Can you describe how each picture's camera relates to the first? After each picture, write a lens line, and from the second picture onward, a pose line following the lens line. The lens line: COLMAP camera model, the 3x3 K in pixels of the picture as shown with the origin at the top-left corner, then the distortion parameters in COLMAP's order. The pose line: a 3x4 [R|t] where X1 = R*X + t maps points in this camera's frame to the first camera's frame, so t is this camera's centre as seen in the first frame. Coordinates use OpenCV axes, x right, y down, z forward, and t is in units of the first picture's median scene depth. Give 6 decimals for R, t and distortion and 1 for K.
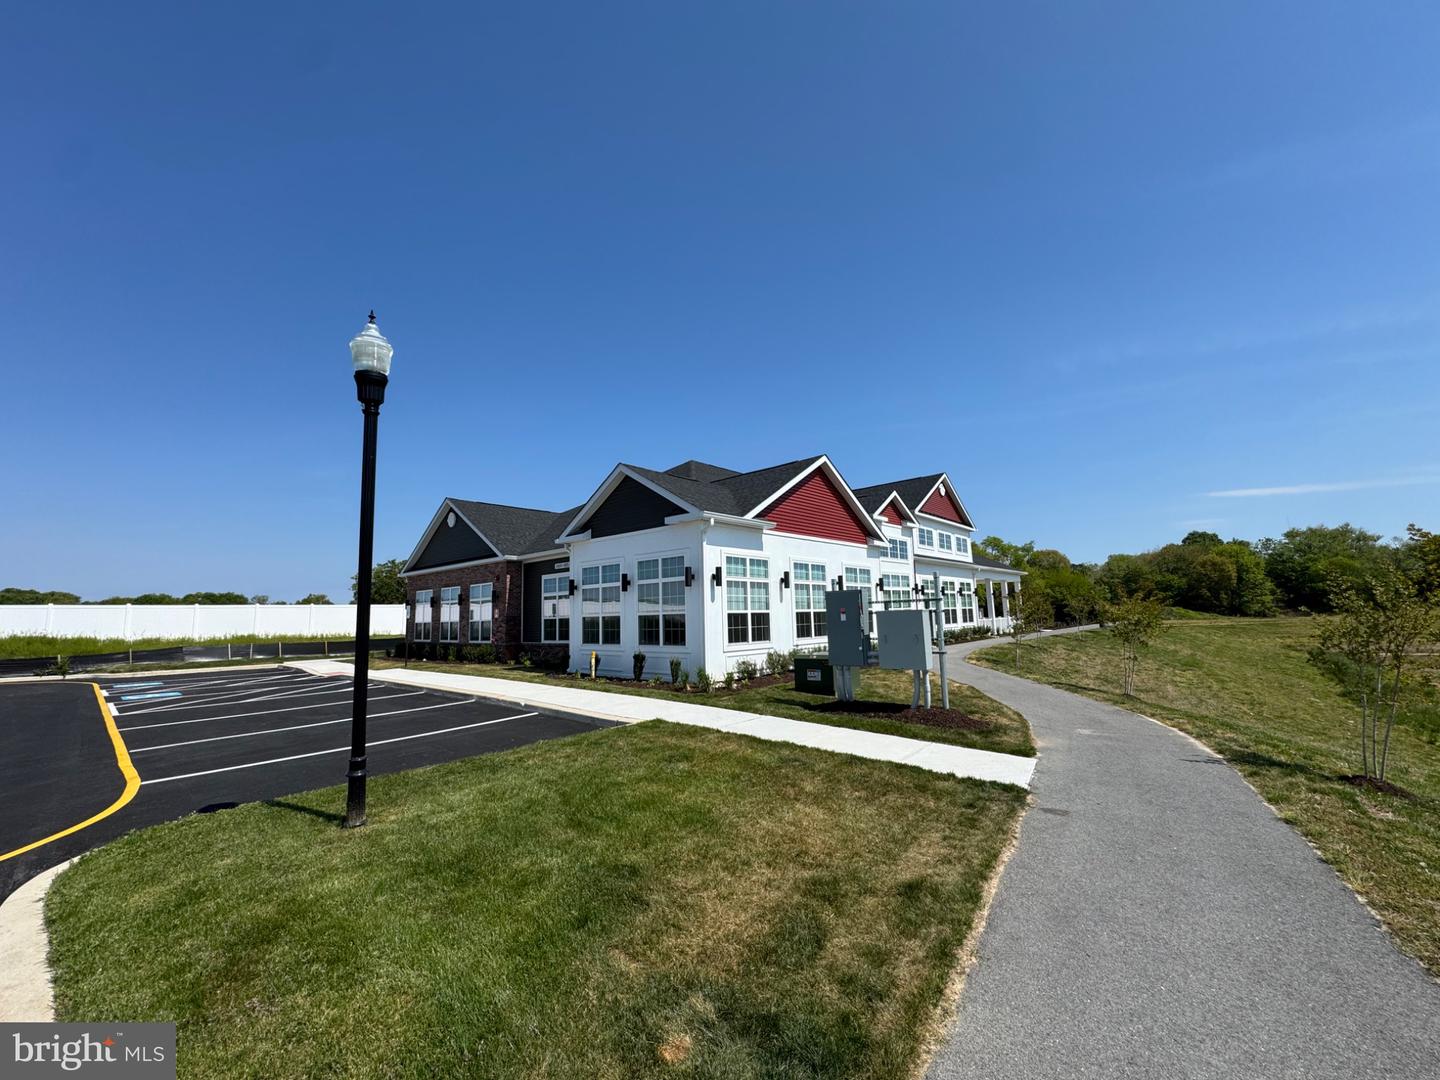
lens RADIAL K [[572.2, 0, 715.9], [0, 572.2, 542.6], [0, 0, 1]] dist [-0.001736, -0.000366]
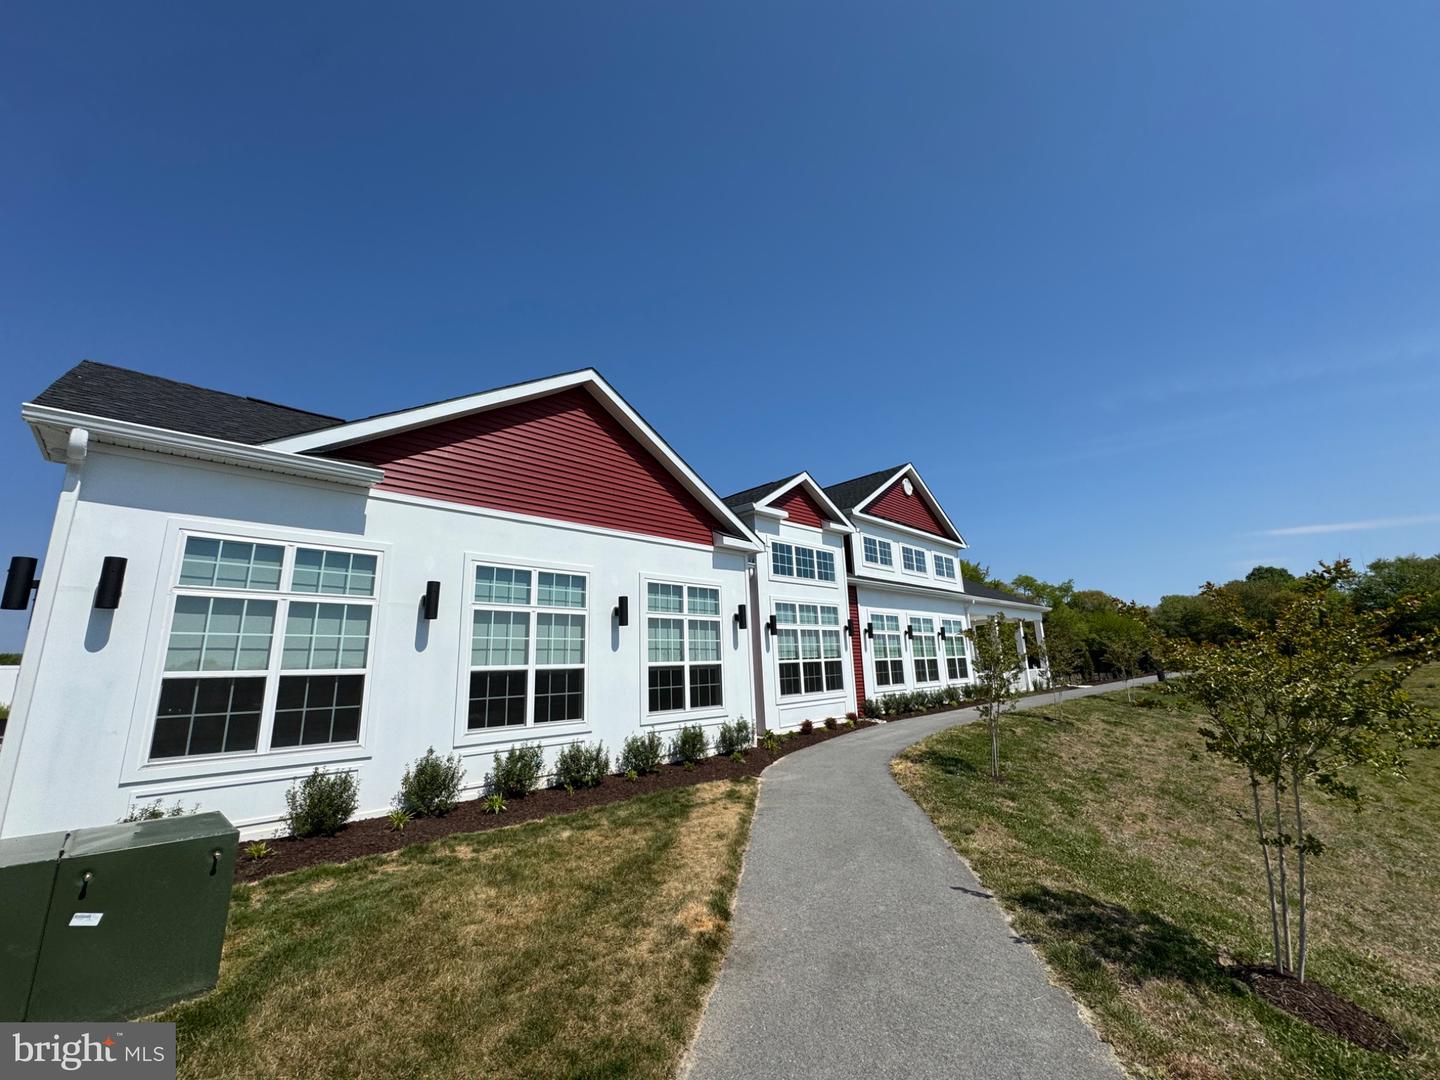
lens RADIAL K [[572.2, 0, 715.9], [0, 572.2, 542.6], [0, 0, 1]] dist [-0.001736, -0.000366]
pose [[0.998160, -0.024576, -0.055434, 0.190699], [0.019514, 0.995744, -0.090074, 0.032948], [0.057412, 0.088826, 0.994391, 0.283230]]
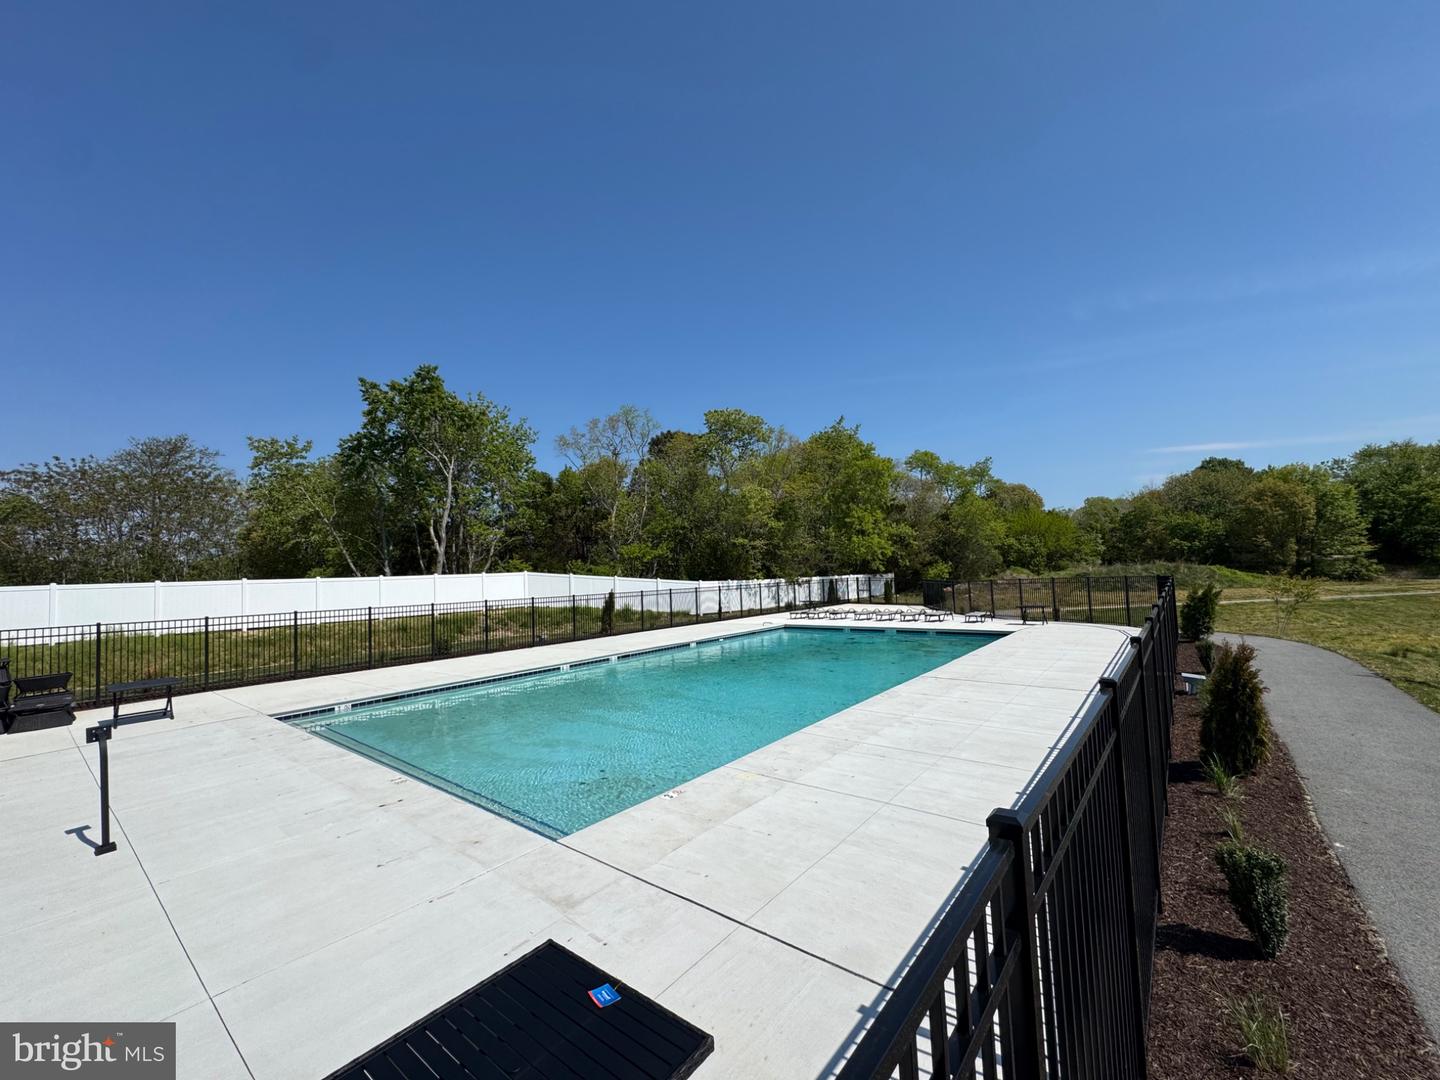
lens RADIAL K [[578.3, 0, 718.3], [0, 578.3, 540.2], [0, 0, 1]] dist [-0.003615, -0.000227]
pose [[0.998341, -0.009836, 0.056727, 0.834766], [0.005953, 0.997654, 0.068205, 0.141055], [-0.057265, -0.067755, 0.996057, 1.440043]]
